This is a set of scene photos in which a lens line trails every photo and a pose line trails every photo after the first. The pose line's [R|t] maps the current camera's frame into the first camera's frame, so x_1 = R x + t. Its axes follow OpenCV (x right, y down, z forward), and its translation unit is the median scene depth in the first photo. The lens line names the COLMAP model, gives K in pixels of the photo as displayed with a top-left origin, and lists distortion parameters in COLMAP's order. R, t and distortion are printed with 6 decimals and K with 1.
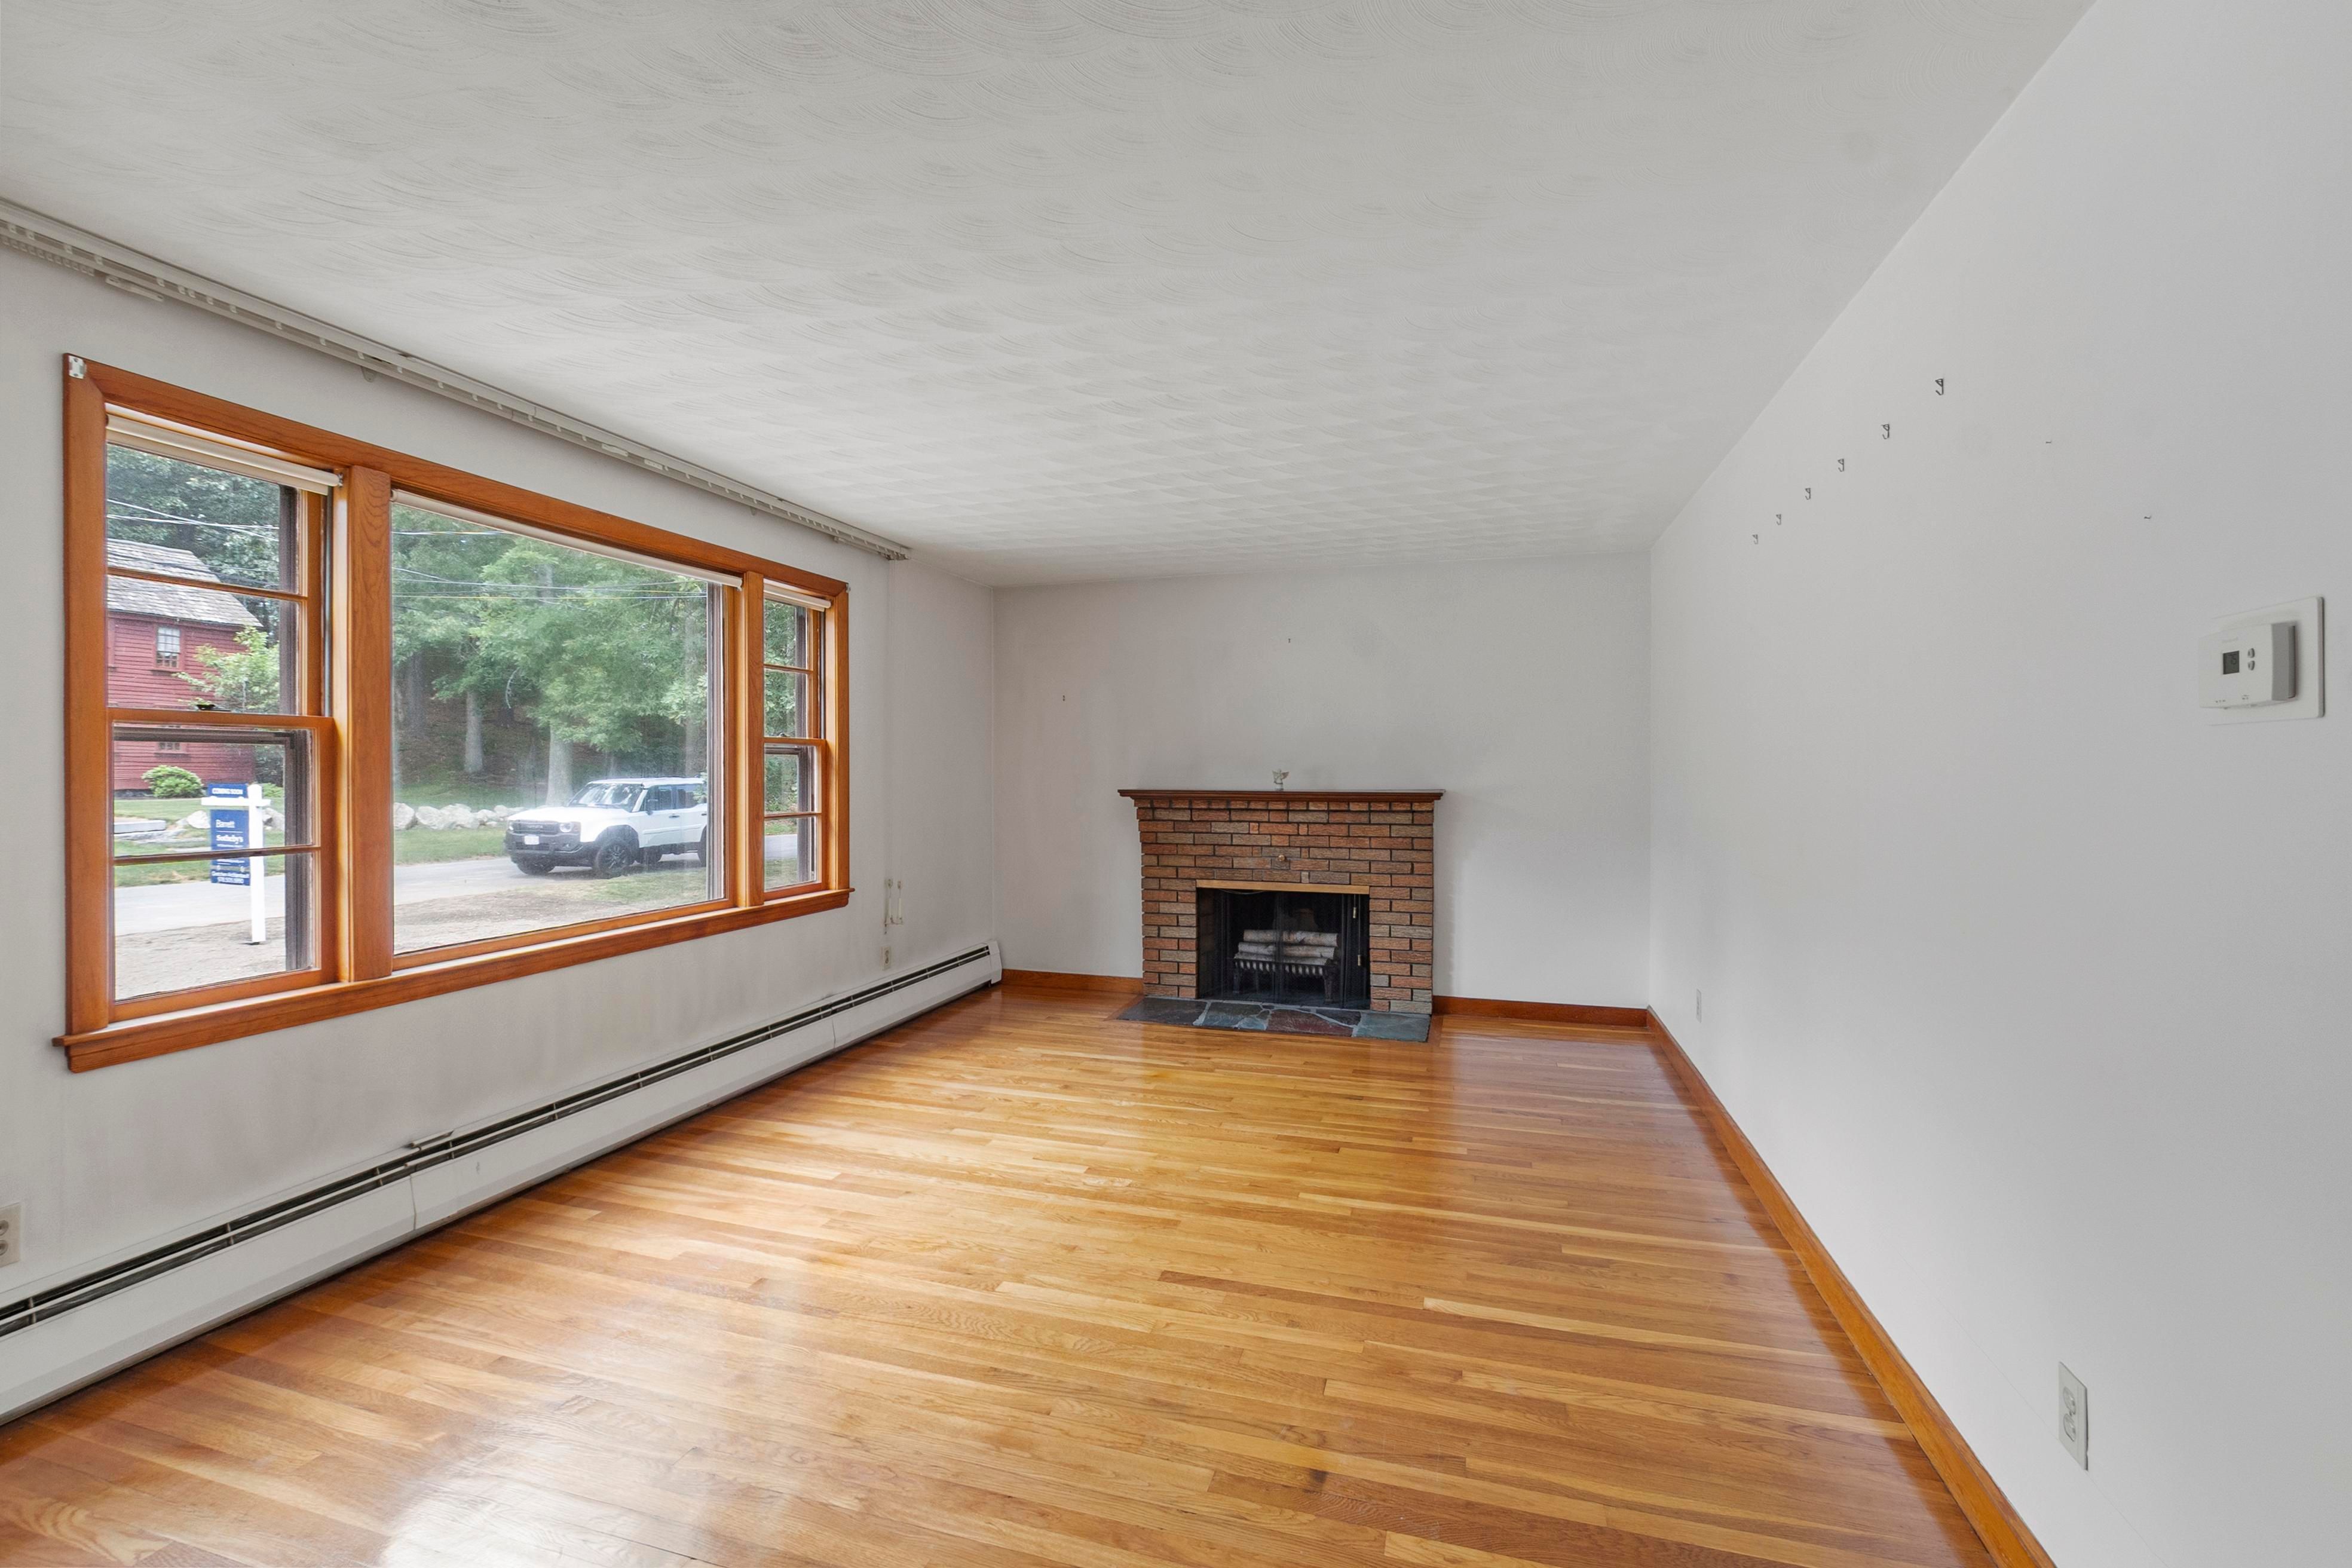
lens RADIAL K [[1019.0, 0, 1176.1], [0, 1019.0, 779.0], [0, 0, 1]] dist [-0.001013, -0.000499]
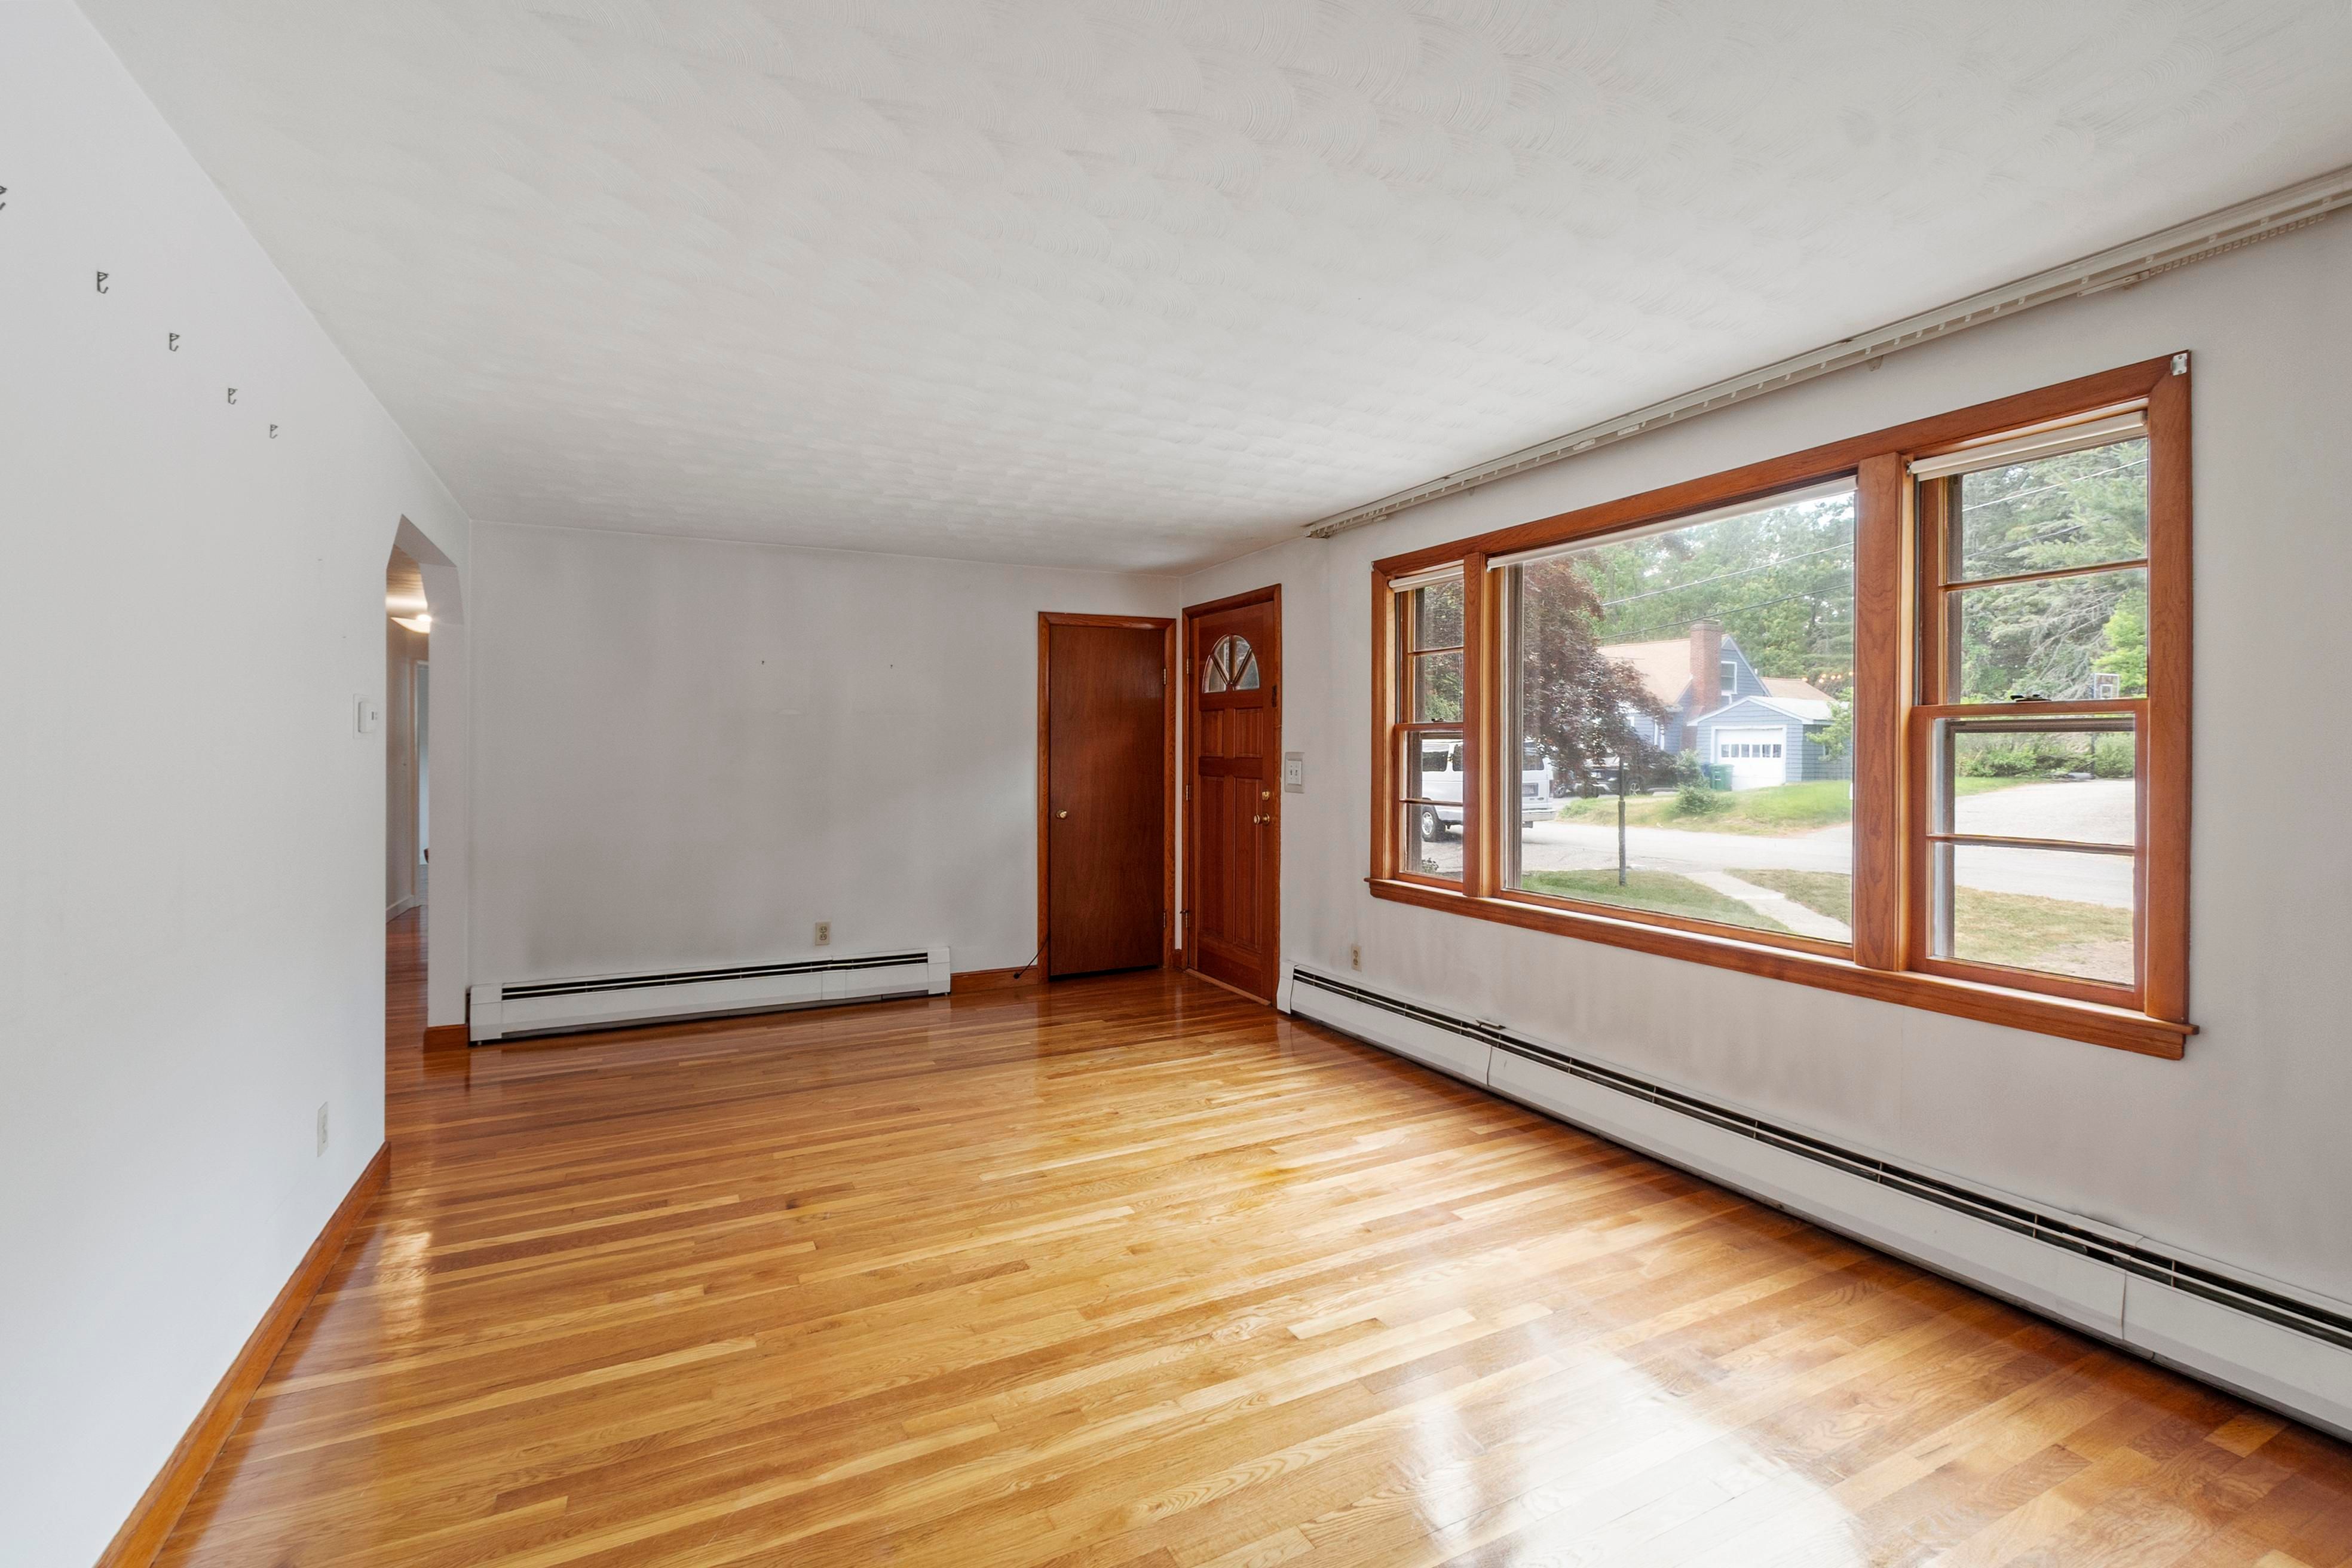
lens RADIAL K [[1019.0, 0, 1175.0], [0, 1019.0, 740.6], [0, 0, 1]] dist [-0.001013, -0.000499]
pose [[-0.720607, -0.007370, -0.693304, 0.512266], [-0.010285, 0.999947, 0.000061, -0.027616], [0.693267, 0.007175, -0.720645, 1.605846]]
